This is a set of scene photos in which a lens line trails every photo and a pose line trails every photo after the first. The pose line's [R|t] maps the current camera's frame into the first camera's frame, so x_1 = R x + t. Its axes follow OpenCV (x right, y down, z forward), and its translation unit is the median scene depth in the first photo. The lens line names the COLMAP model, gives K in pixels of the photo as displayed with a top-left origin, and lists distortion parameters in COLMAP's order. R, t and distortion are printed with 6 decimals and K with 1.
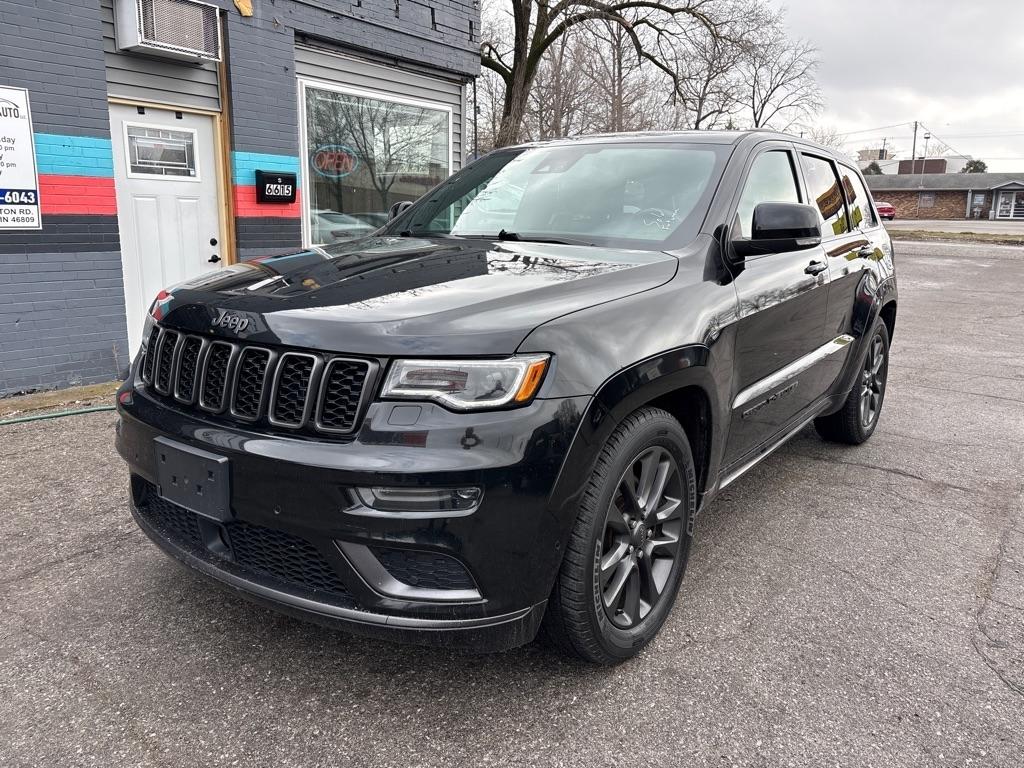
lens RADIAL K [[771.9, 0, 510.1], [0, 771.9, 382.5], [0, 0, 1]] dist [0.052517, -0.051247]
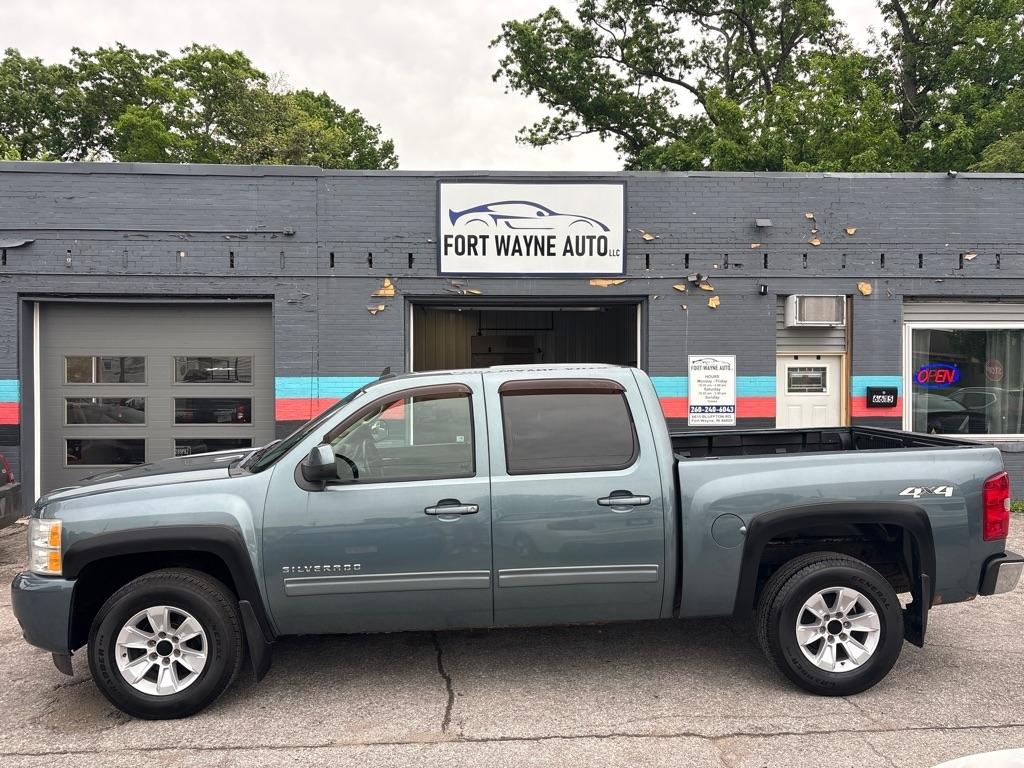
lens RADIAL K [[771.9, 0, 509.1], [0, 771.9, 391.8], [0, 0, 1]] dist [0.052517, -0.051247]
pose [[0.631128, -0.009024, -0.775626, 0.410767], [-0.148258, 0.980094, -0.132041, 0.043516], [0.761378, 0.198327, 0.617227, -0.475107]]
